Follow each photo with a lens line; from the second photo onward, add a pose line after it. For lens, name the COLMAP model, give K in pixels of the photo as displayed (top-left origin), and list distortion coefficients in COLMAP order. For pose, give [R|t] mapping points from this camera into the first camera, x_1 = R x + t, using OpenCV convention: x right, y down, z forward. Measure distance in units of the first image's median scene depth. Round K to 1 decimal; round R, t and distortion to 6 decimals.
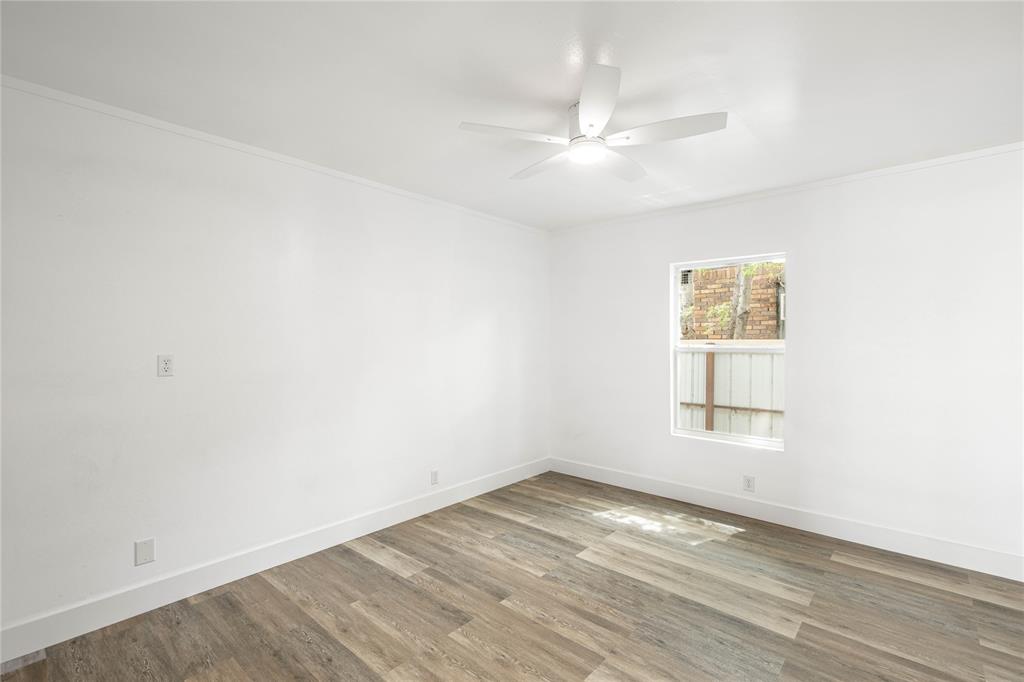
lens RADIAL K [[457.8, 0, 507.2], [0, 457.8, 342.9], [0, 0, 1]] dist [0.007697, 0.000233]
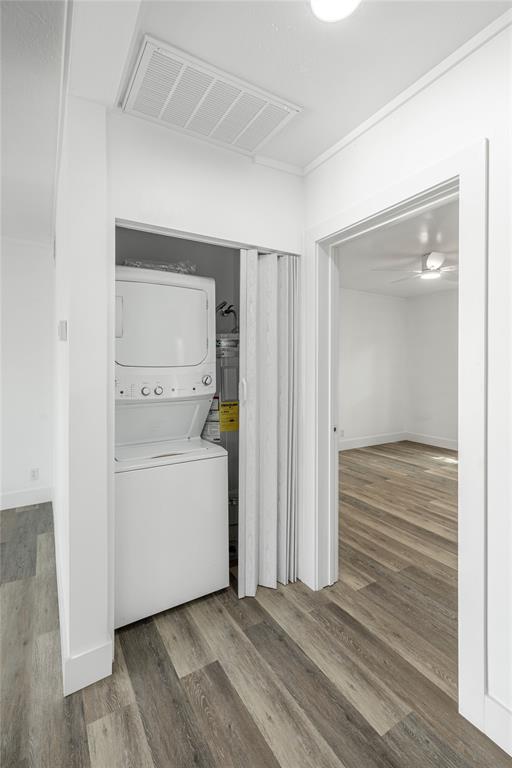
lens RADIAL K [[343.3, 0, 255.4], [0, 343.3, 366.5], [0, 0, 1]] dist [0.007697, 0.000233]
pose [[0.955144, 0.004604, -0.296106, -0.137937], [-0.004996, 0.999987, -0.000568, 0.029276], [0.296099, 0.002022, 0.955155, -0.820107]]
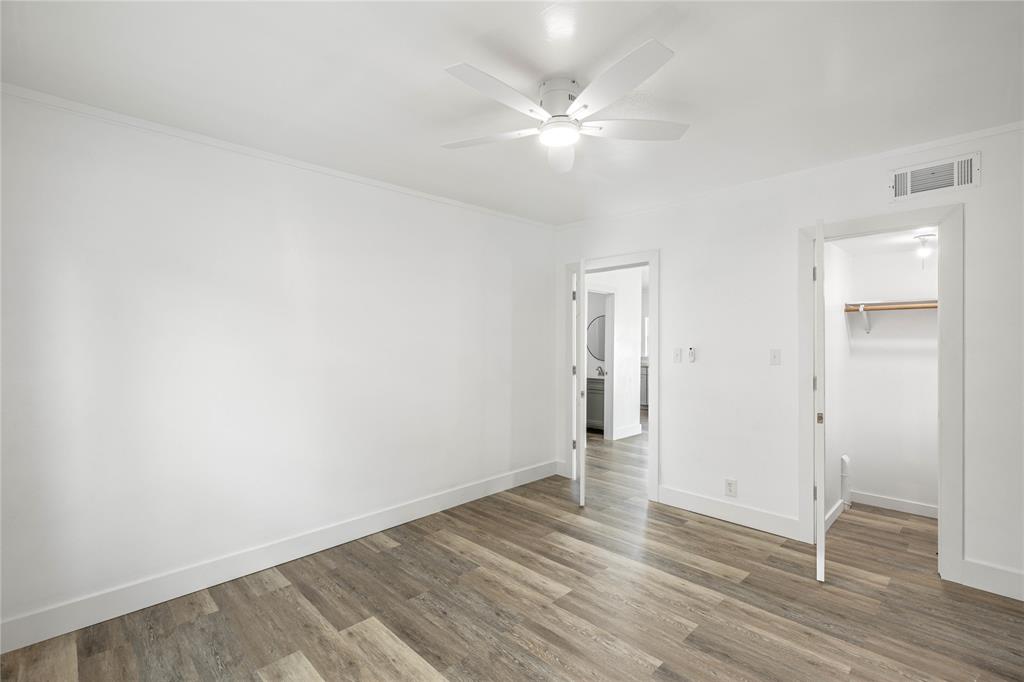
lens RADIAL K [[457.8, 0, 508.9], [0, 457.8, 337.6], [0, 0, 1]] dist [0.007697, 0.000233]
pose [[-0.997211, 0.004412, 0.074505, 0.211293], [0.004814, 0.999975, 0.005215, -0.022496], [-0.074480, 0.005559, -0.997207, 1.998244]]
